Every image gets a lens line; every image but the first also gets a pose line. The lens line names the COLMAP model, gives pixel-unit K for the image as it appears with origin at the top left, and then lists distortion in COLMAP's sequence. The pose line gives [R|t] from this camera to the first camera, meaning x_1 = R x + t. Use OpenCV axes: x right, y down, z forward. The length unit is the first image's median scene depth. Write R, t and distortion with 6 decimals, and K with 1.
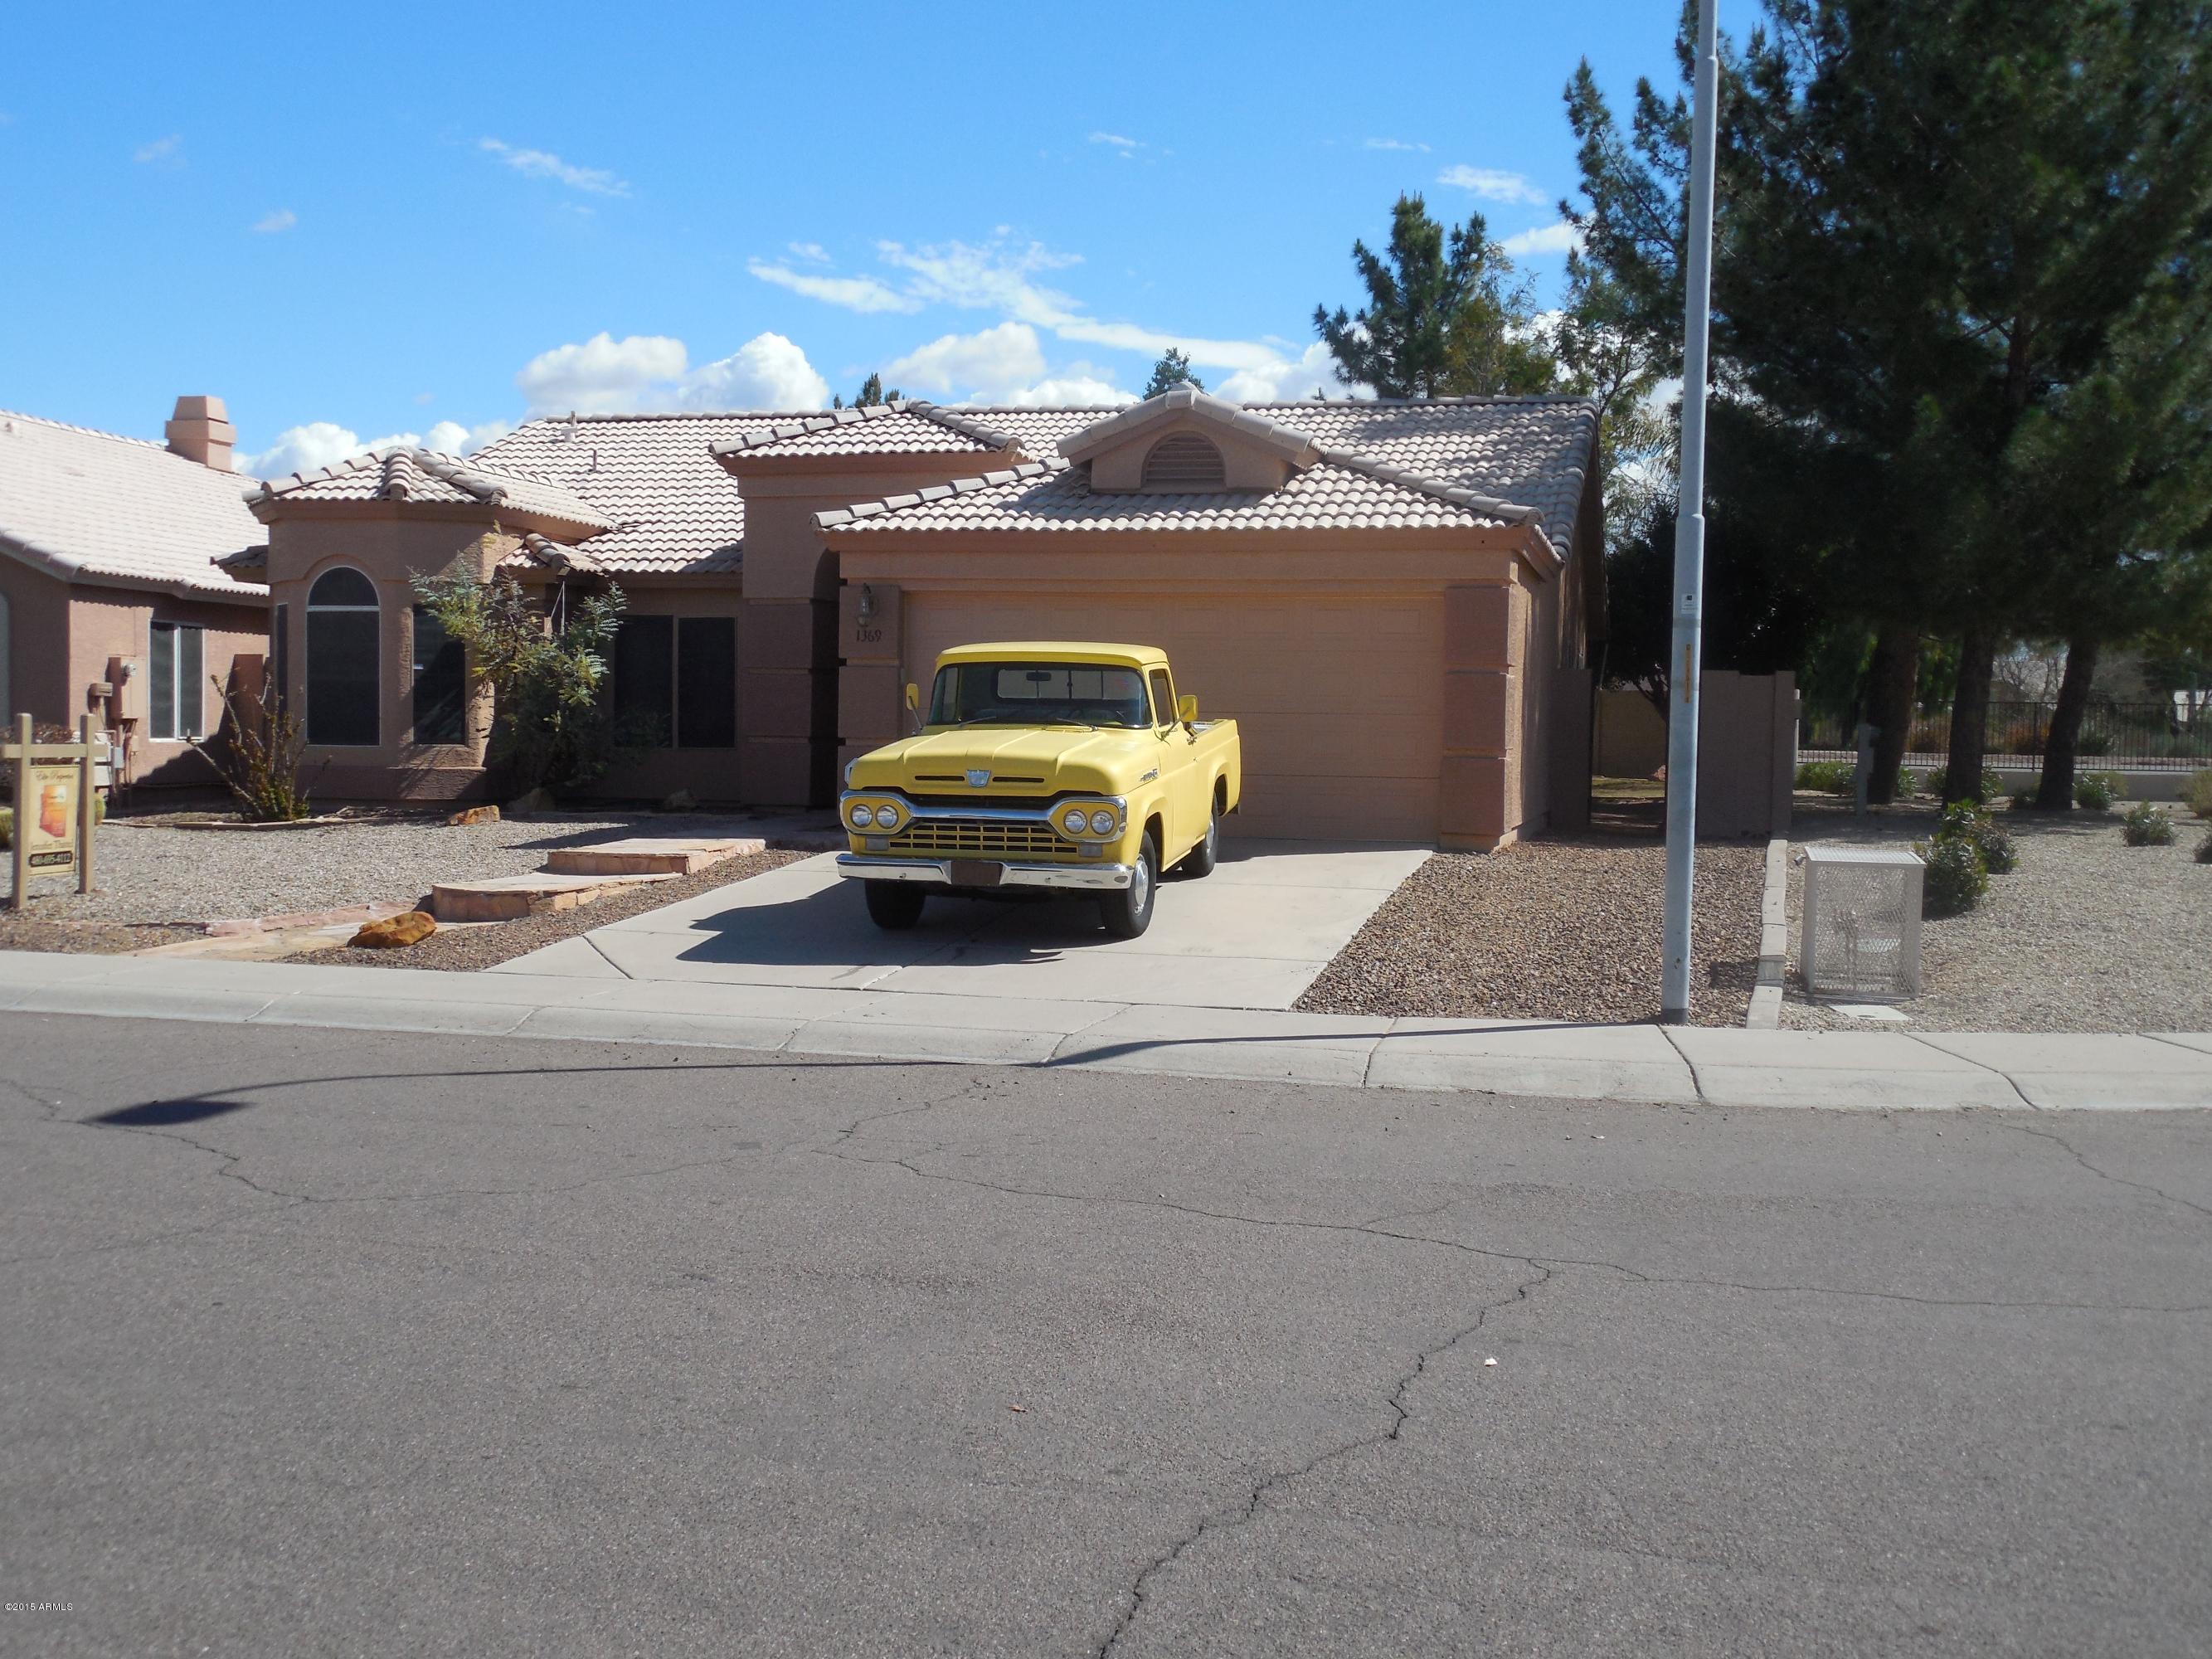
lens RADIAL K [[2215.8, 0, 1254.3], [0, 2215.8, 885.3], [0, 0, 1]] dist [0.050398, -0.293268]
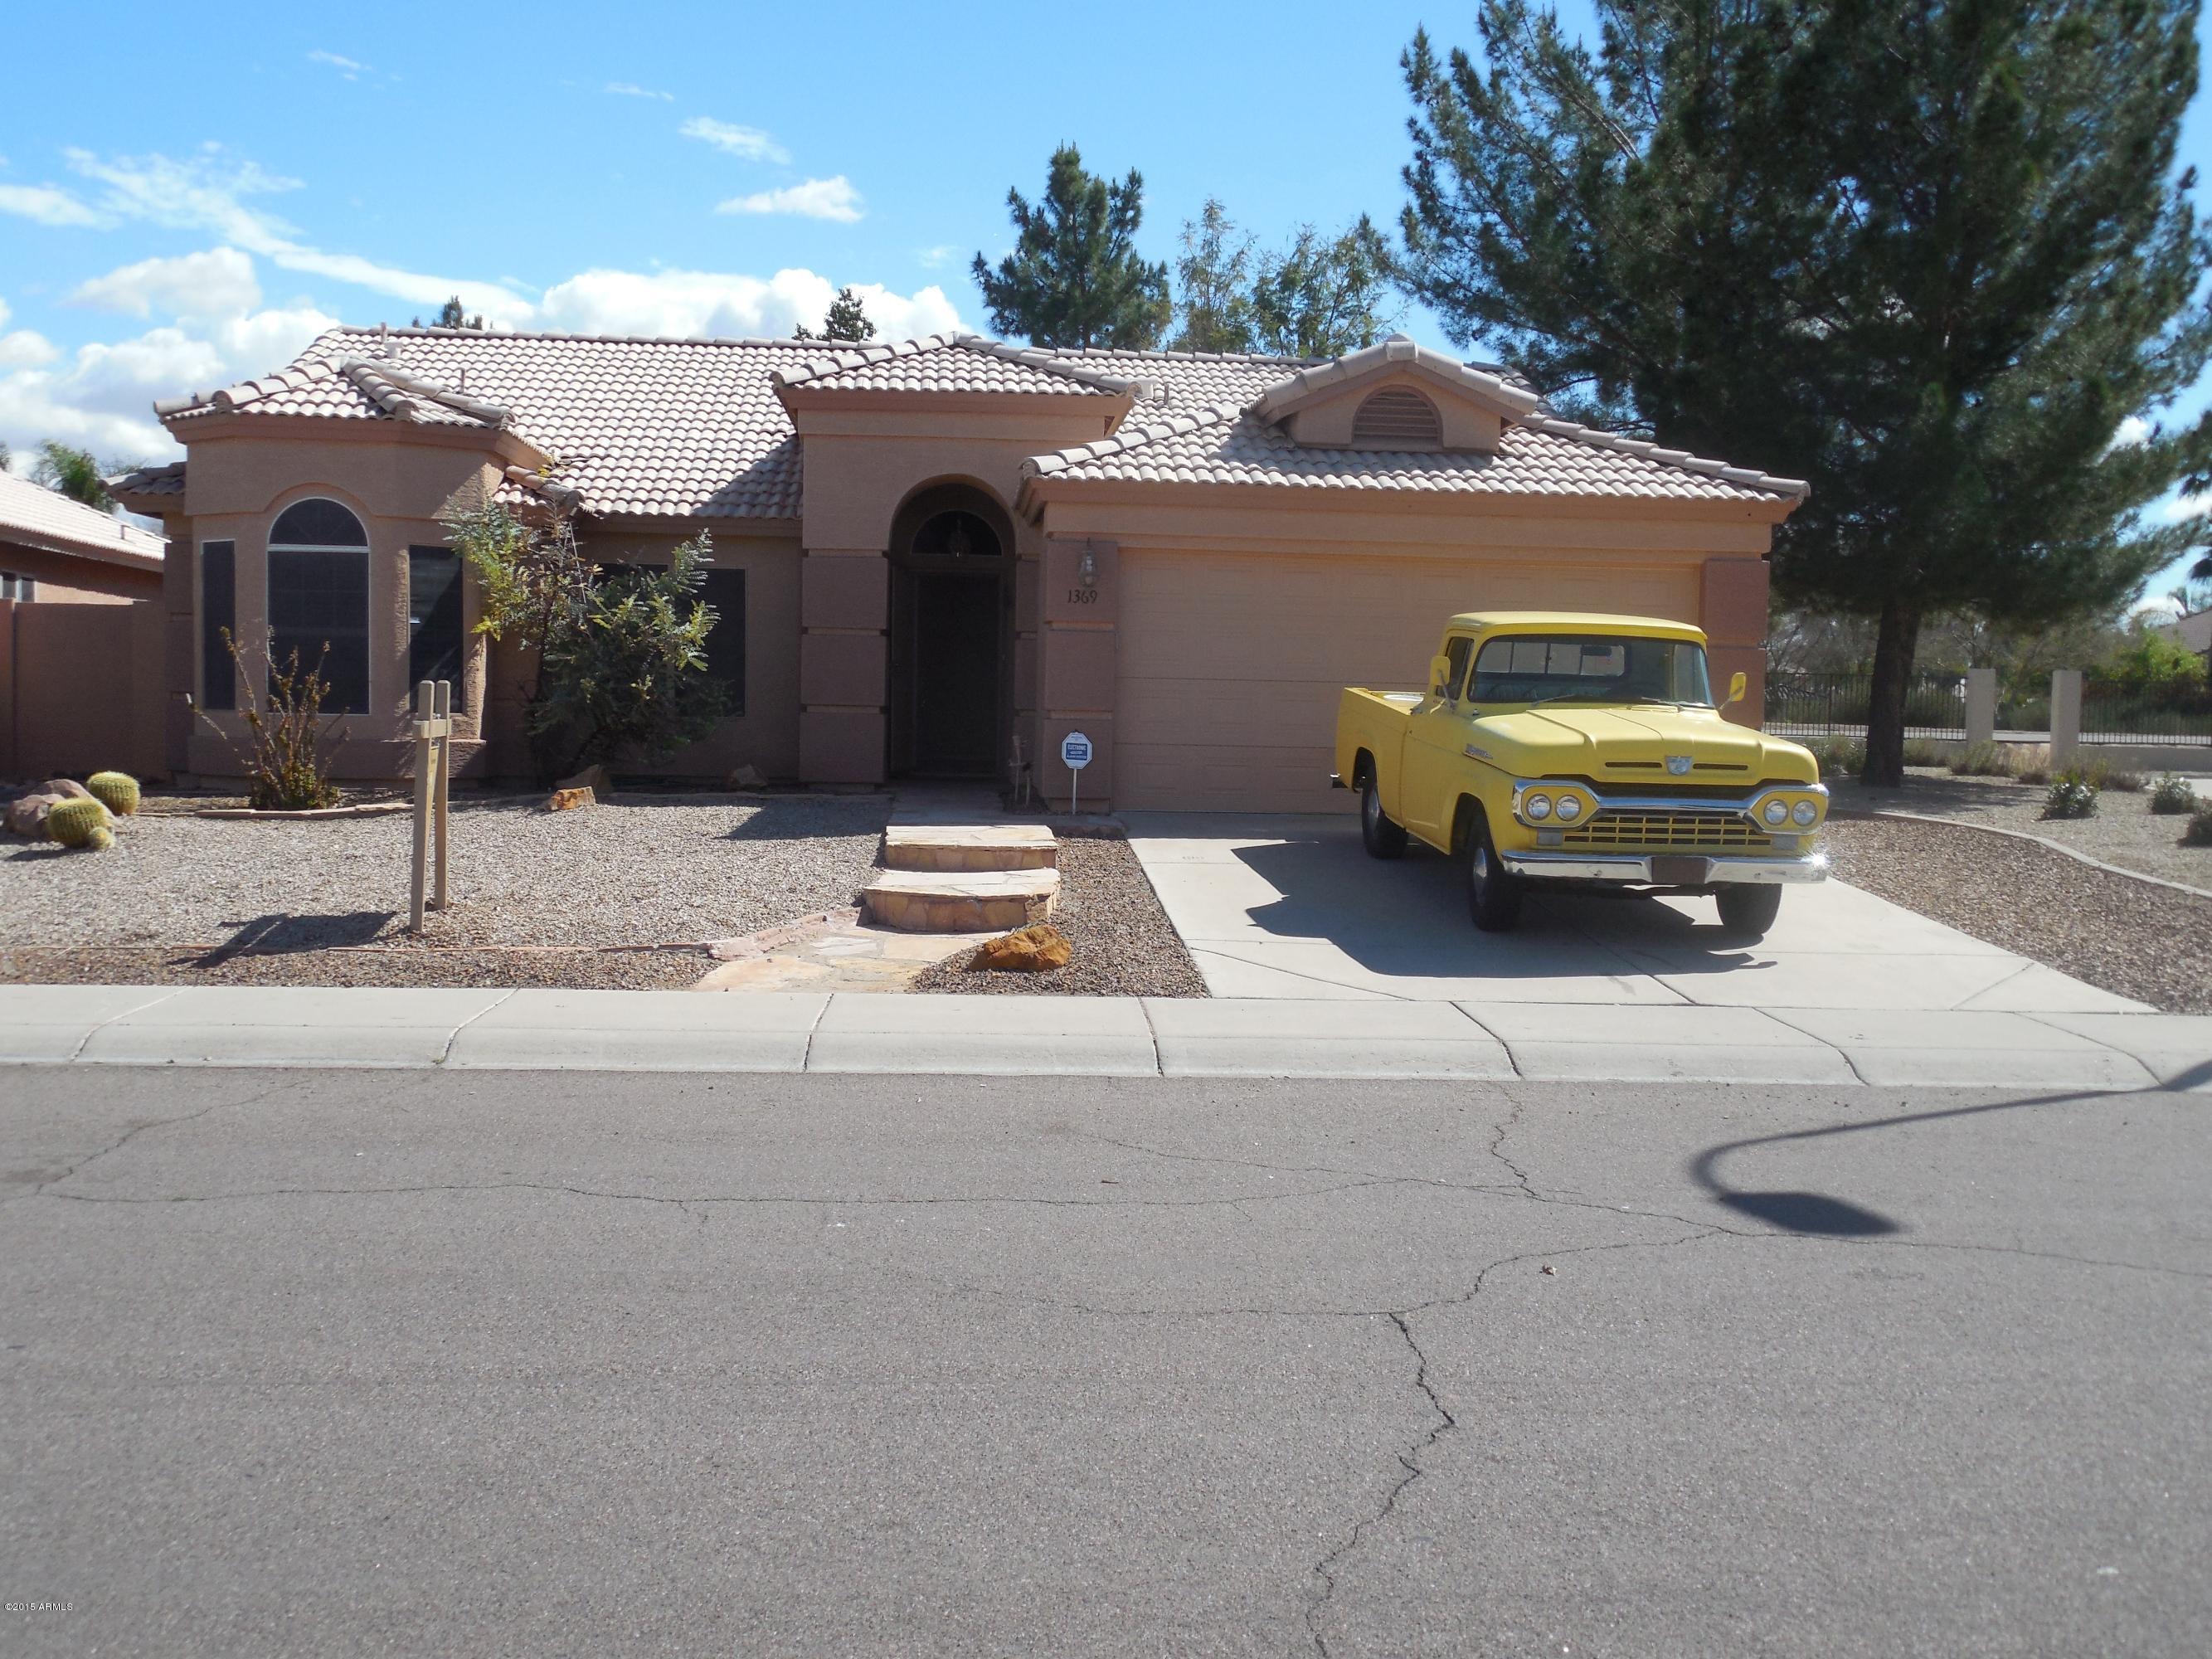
lens RADIAL K [[2224.7, 0, 1165.5], [0, 2224.7, 836.6], [0, 0, 1]] dist [-0.051278, 0.082832]
pose [[0.957021, -0.011223, 0.289800, -0.370563], [0.012091, 0.999926, -0.001203, -0.012853], [-0.289765, 0.004656, 0.957086, 0.122435]]
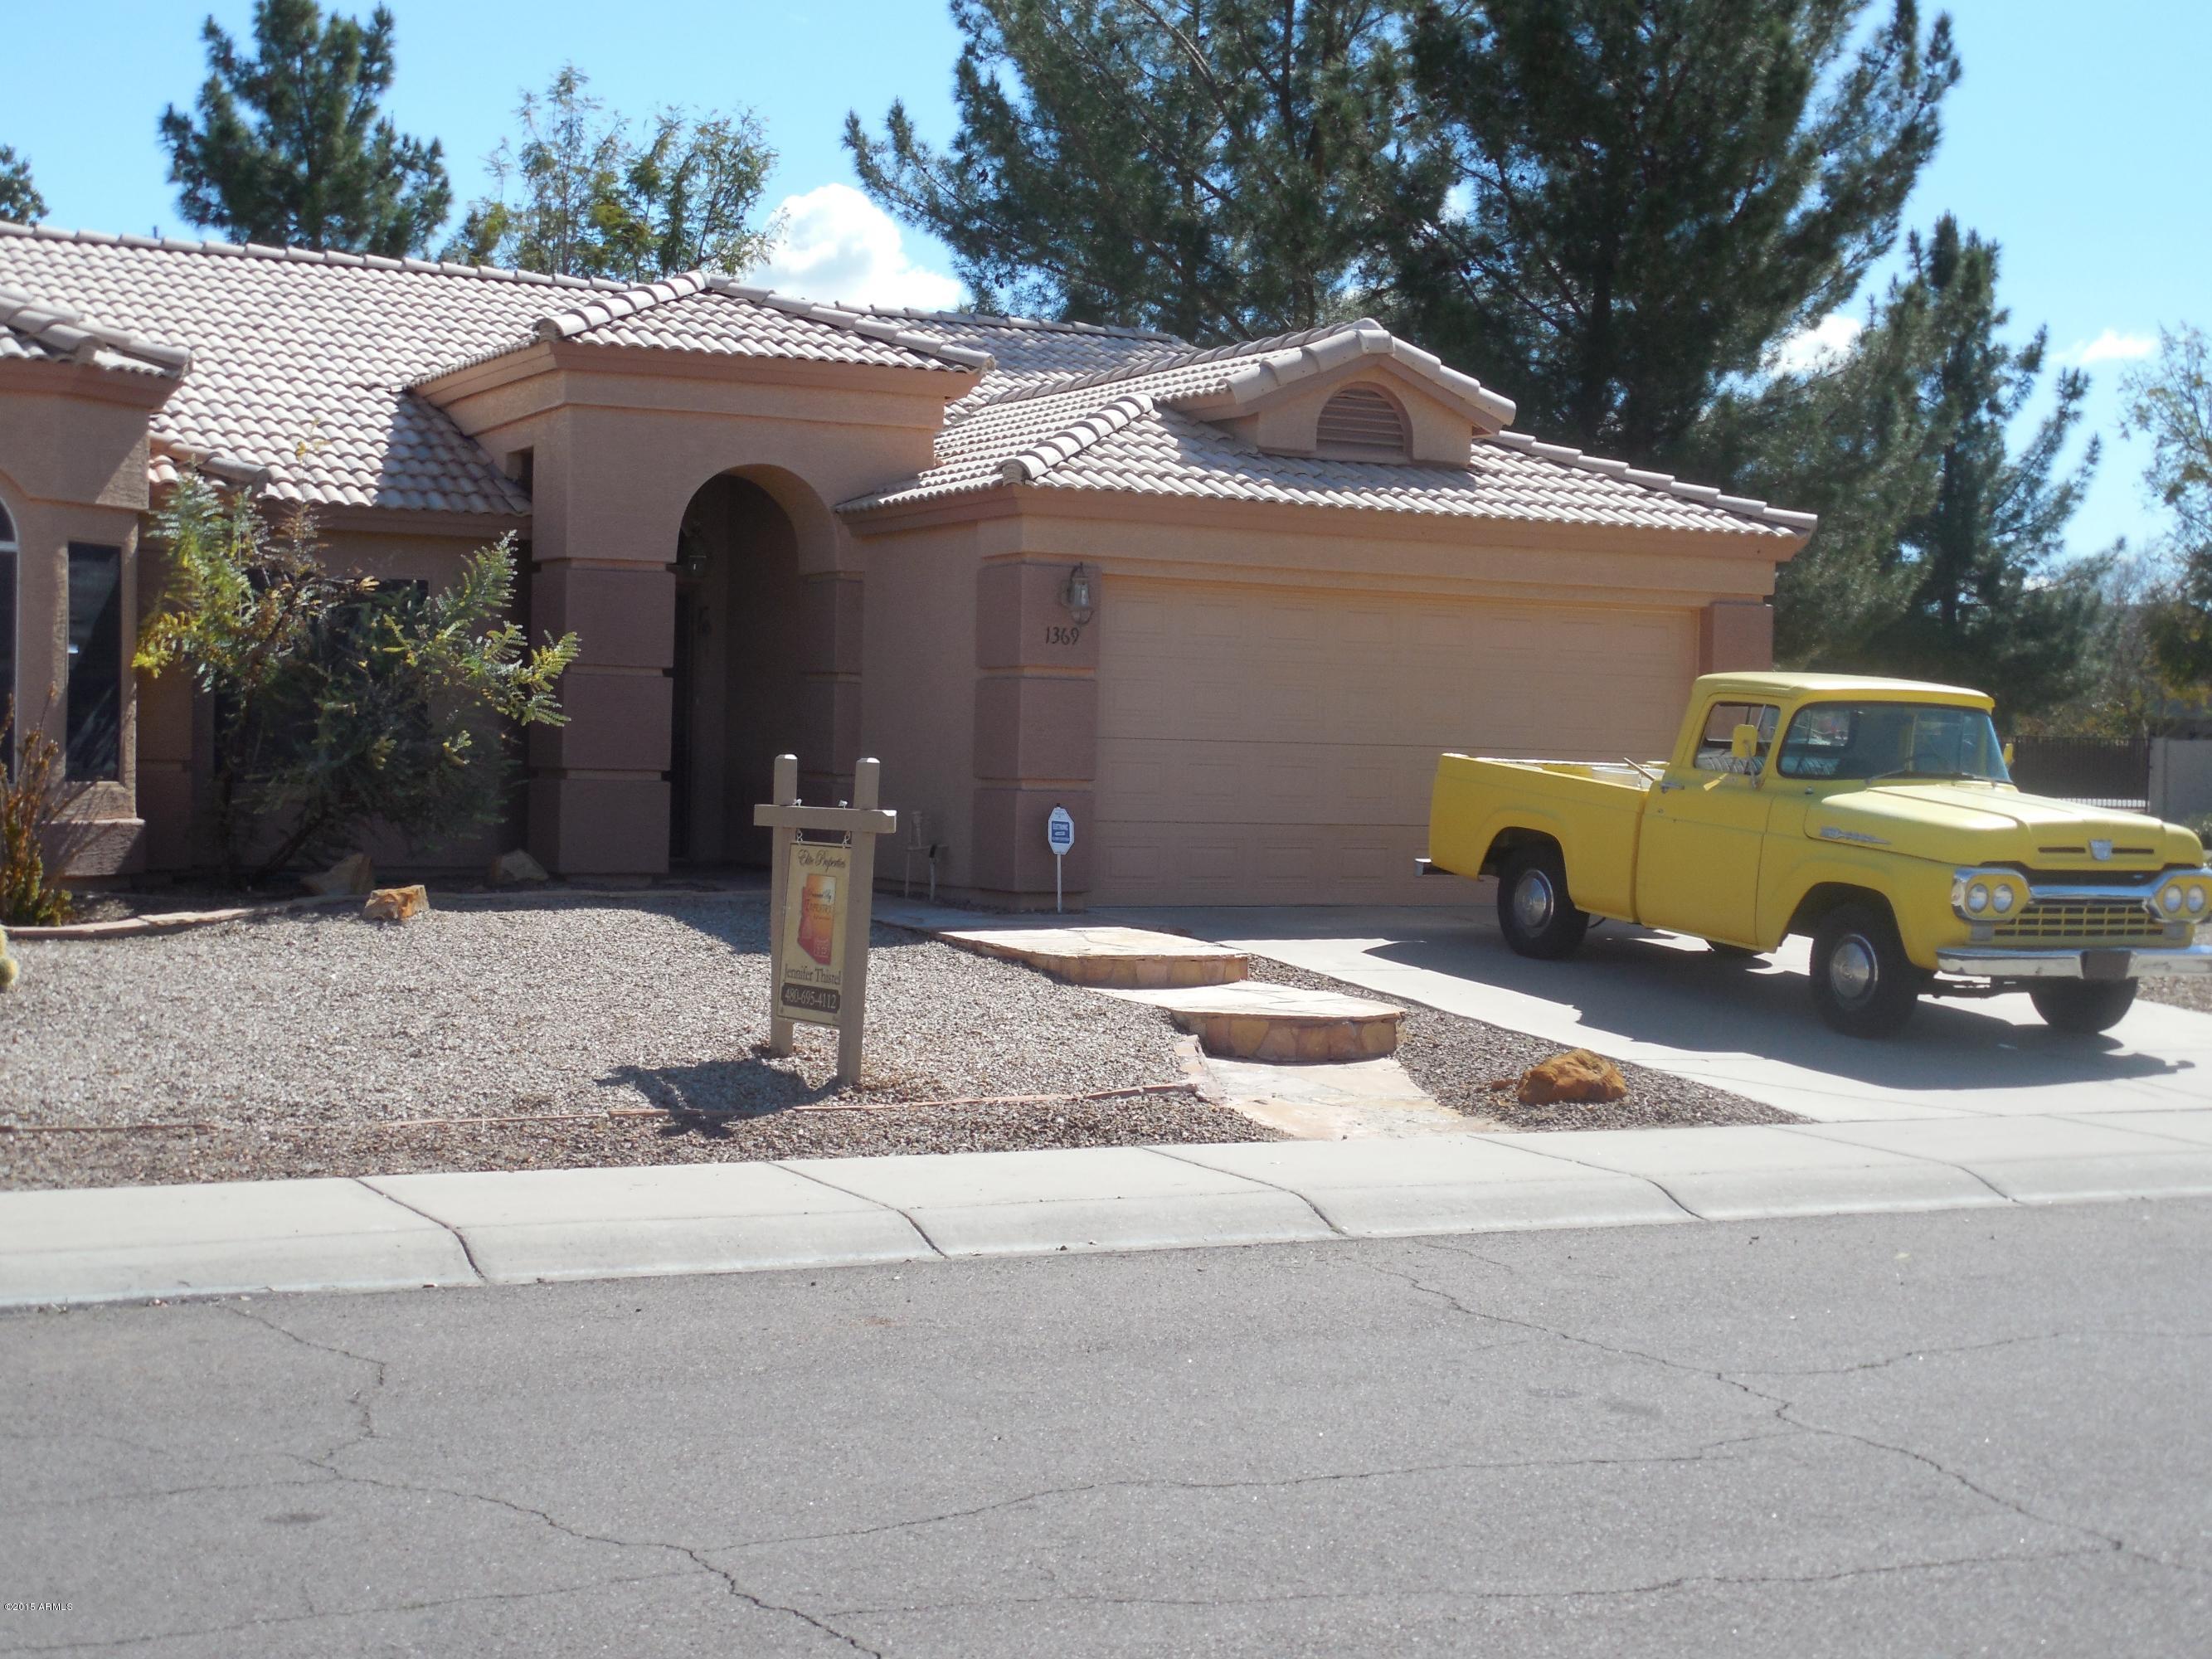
lens RADIAL K [[3105.6, 0, 1106.0], [0, 3105.6, 829.5], [0, 0, 1]] dist [0.003840, 0.053580]
pose [[0.781641, -0.008862, 0.623666, -0.717728], [0.030163, 0.999266, -0.023603, -0.024903], [-0.622999, 0.037261, 0.781334, 0.204930]]
